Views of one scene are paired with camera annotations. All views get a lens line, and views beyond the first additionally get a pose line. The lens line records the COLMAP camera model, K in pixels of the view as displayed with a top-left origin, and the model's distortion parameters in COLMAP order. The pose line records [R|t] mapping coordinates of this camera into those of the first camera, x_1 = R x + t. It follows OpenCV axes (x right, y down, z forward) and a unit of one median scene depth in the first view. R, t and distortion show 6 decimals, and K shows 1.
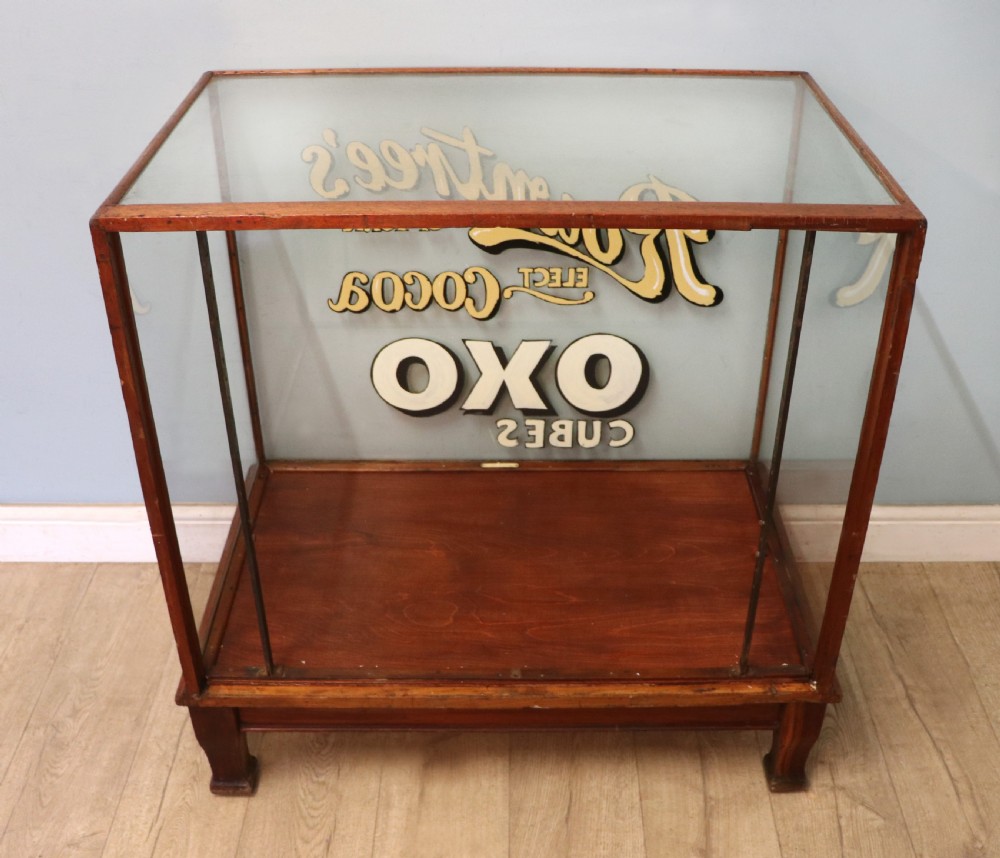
lens RADIAL K [[1168.9, 0, 504.8], [0, 1168.9, 462.3], [0, 0, 1]] dist [-0.193300, 0.160289]
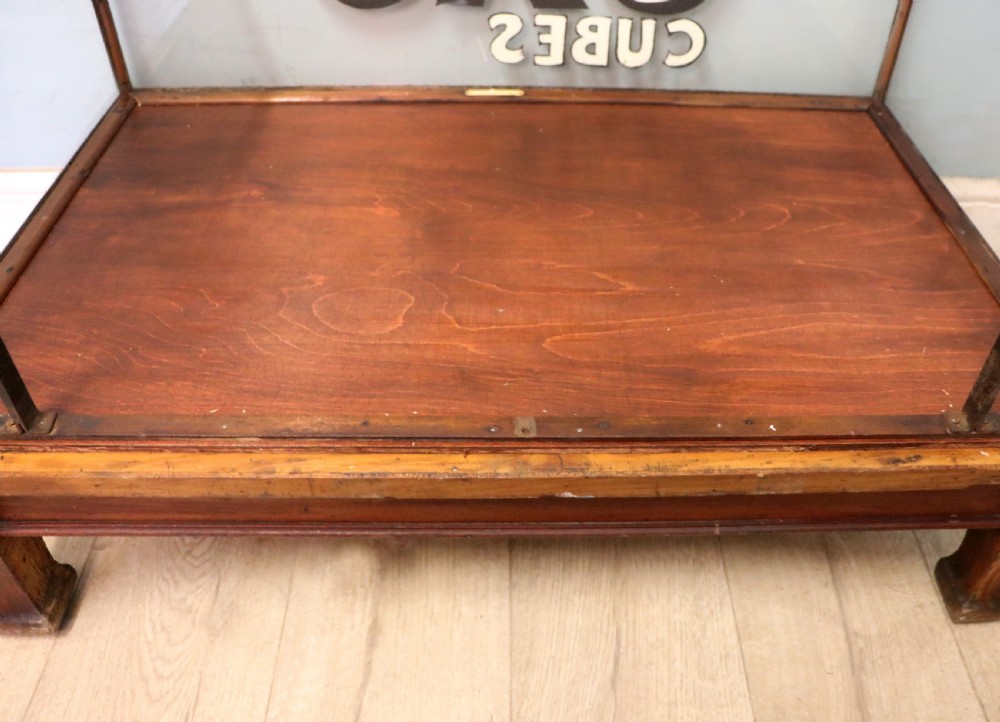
lens RADIAL K [[889.9, 0, 533.9], [0, 889.9, 376.8], [0, 0, 1]] dist [-0.184212, 0.132281]
pose [[0.999245, 0.000985, 0.038831, -0.001266], [-0.006984, 0.987944, 0.154652, 0.094534], [-0.038211, -0.154806, 0.987206, 0.578886]]
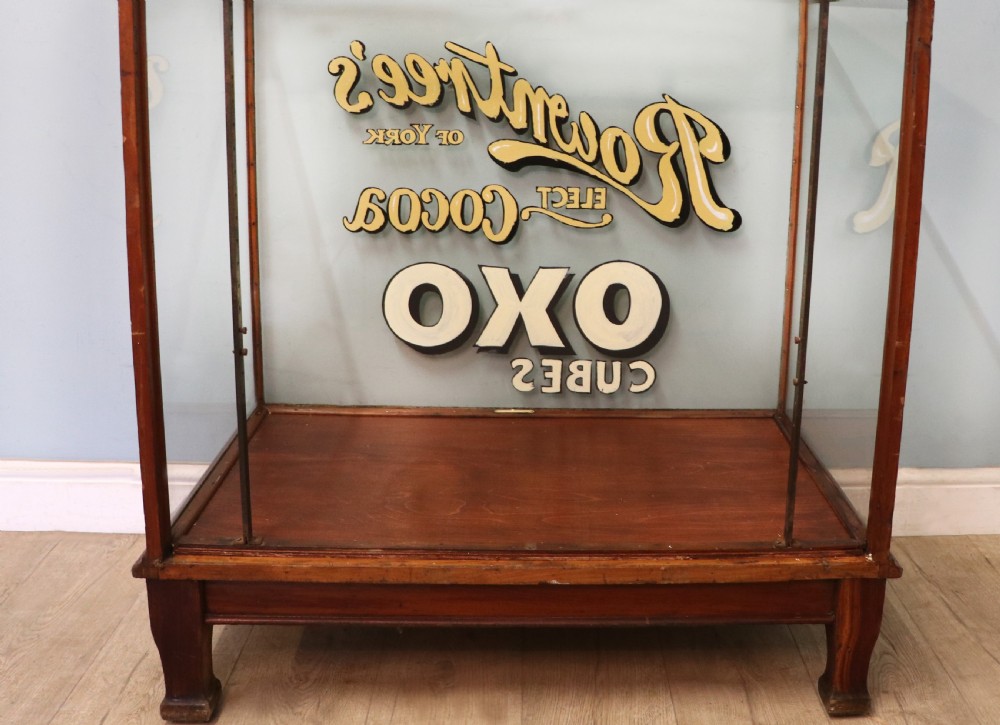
lens RADIAL K [[1146.3, 0, 602.1], [0, 1146.3, 268.5], [0, 0, 1]] dist [-0.196698, 0.164903]
pose [[0.997414, 0.016887, 0.069862, 0.000097], [0.011211, 0.923553, -0.383307, 0.287390], [-0.070994, 0.383098, 0.920975, 0.120050]]
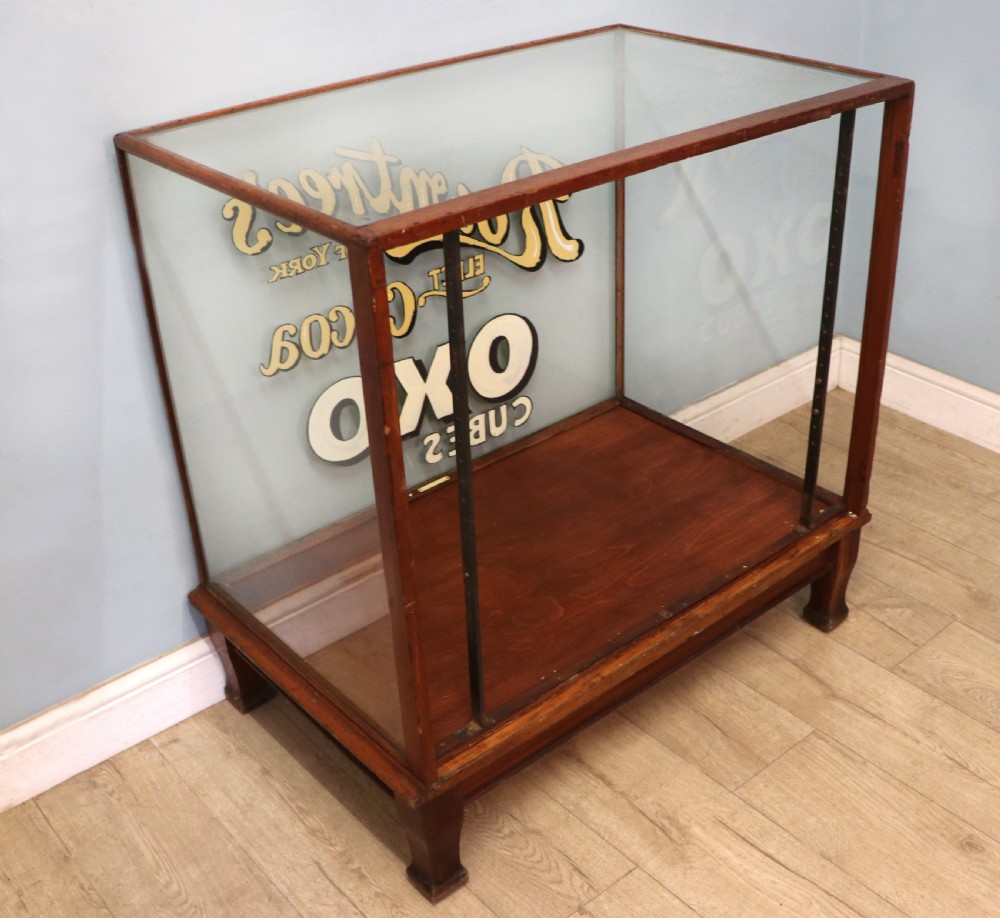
lens RADIAL K [[1232.0, 0, 524.5], [0, 1232.0, 486.3], [0, 0, 1]] dist [-0.167674, 0.031410]
pose [[0.759451, -0.362927, 0.539924, -0.573285], [0.392343, 0.917528, 0.064879, -0.037340], [-0.518942, 0.162563, 0.839209, 0.122644]]
